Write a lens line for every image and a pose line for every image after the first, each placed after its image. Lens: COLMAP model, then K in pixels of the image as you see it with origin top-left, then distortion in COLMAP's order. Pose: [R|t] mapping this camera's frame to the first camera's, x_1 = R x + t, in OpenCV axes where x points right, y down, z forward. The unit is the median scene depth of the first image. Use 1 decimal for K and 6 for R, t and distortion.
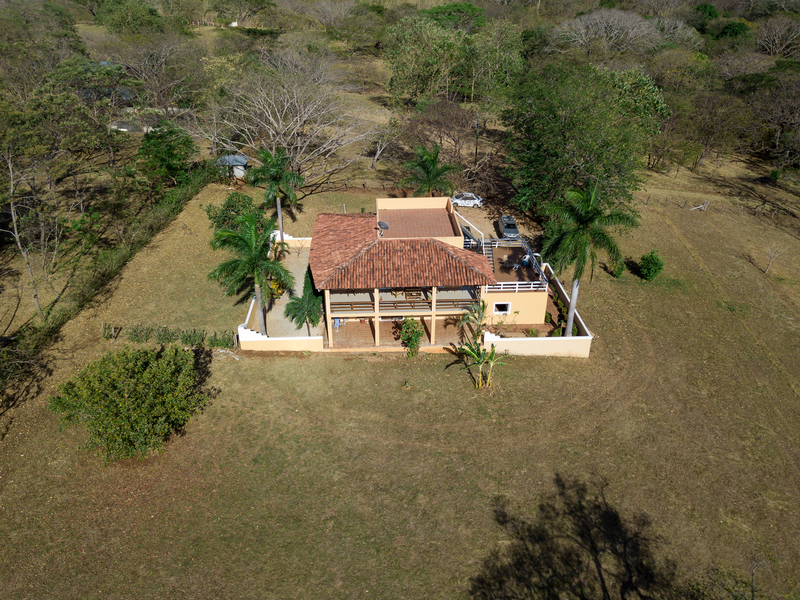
lens RADIAL K [[618.0, 0, 400.0], [0, 618.0, 300.0], [0, 0, 1]] dist [-0.002620, 0.012477]
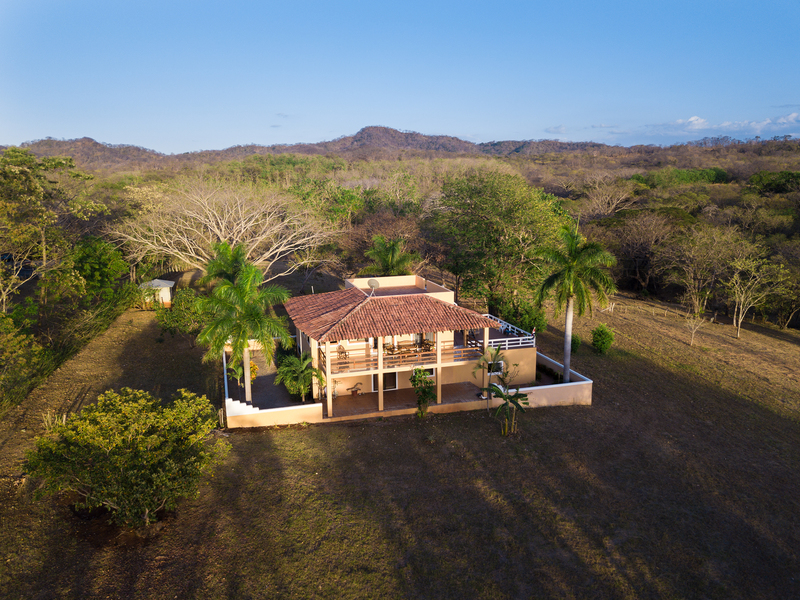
lens RADIAL K [[618.0, 0, 400.0], [0, 618.0, 300.0], [0, 0, 1]] dist [-0.002620, 0.012477]
pose [[0.970878, -0.055889, 0.232965, -0.215040], [0.124431, 0.948598, -0.290994, 0.190811], [-0.204727, 0.311508, 0.927927, 0.110998]]
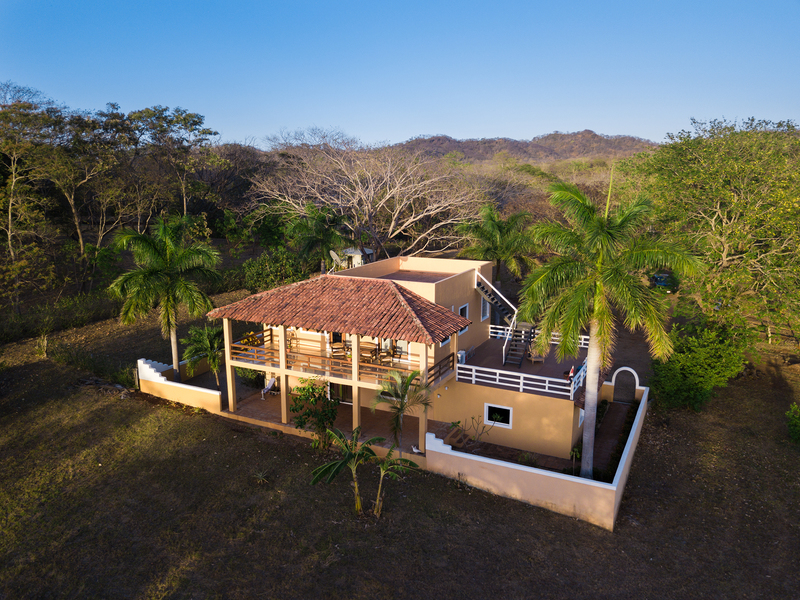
lens RADIAL K [[618.0, 0, 400.0], [0, 618.0, 300.0], [0, 0, 1]] dist [-0.002620, 0.012477]
pose [[0.871374, 0.097020, -0.480932, 0.396488], [-0.234927, 0.943077, -0.235402, 0.078475], [0.430717, 0.318108, 0.844565, 0.446924]]
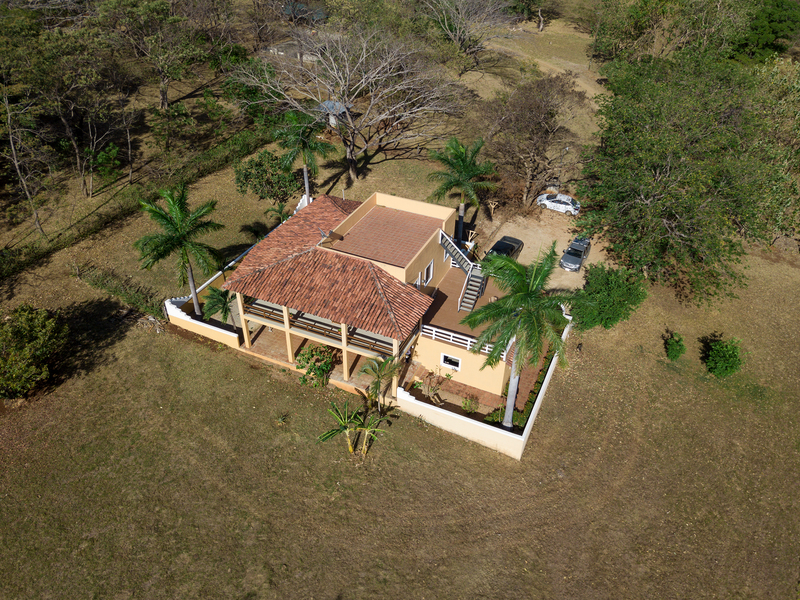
lens RADIAL K [[618.0, 0, 400.0], [0, 618.0, 300.0], [0, 0, 1]] dist [-0.002620, 0.012477]
pose [[0.888582, 0.279442, -0.363778, 0.415463], [-0.234637, 0.958318, 0.163010, -0.200175], [0.394167, -0.059492, 0.917111, 0.249753]]
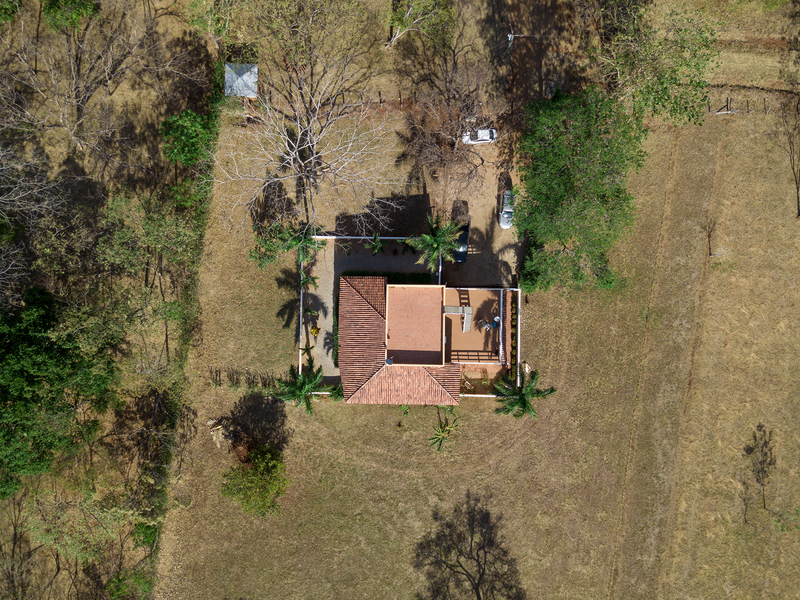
lens RADIAL K [[618.0, 0, 400.0], [0, 618.0, 300.0], [0, 0, 1]] dist [-0.002620, 0.012477]
pose [[0.997733, 0.066507, 0.010324, -0.027981], [-0.042474, 0.503215, 0.863117, -1.458444], [0.052208, -0.861598, 0.504899, 0.409141]]
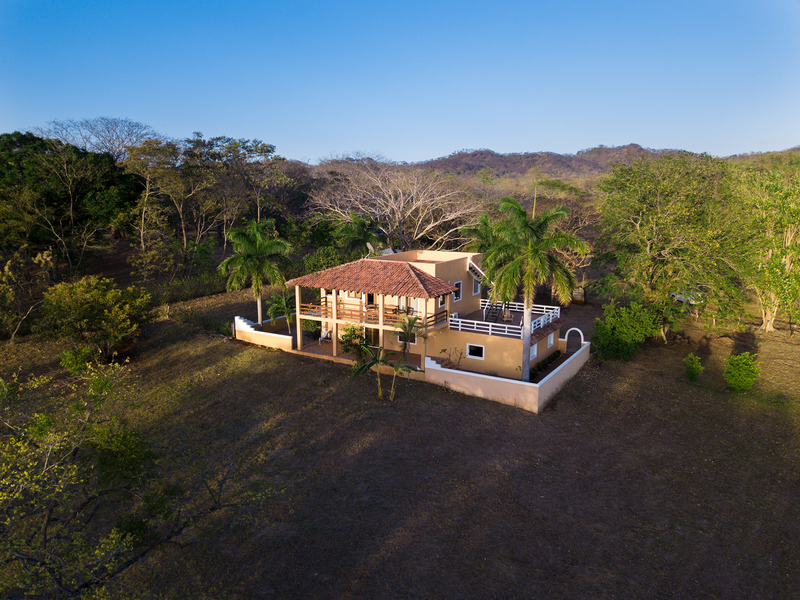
lens RADIAL K [[618.0, 0, 400.0], [0, 618.0, 300.0], [0, 0, 1]] dist [-0.002620, 0.012477]
pose [[0.835549, 0.099263, -0.540374, 0.609621], [-0.265167, 0.934267, -0.238394, 0.206644], [0.481190, 0.342479, 0.806948, 0.200427]]
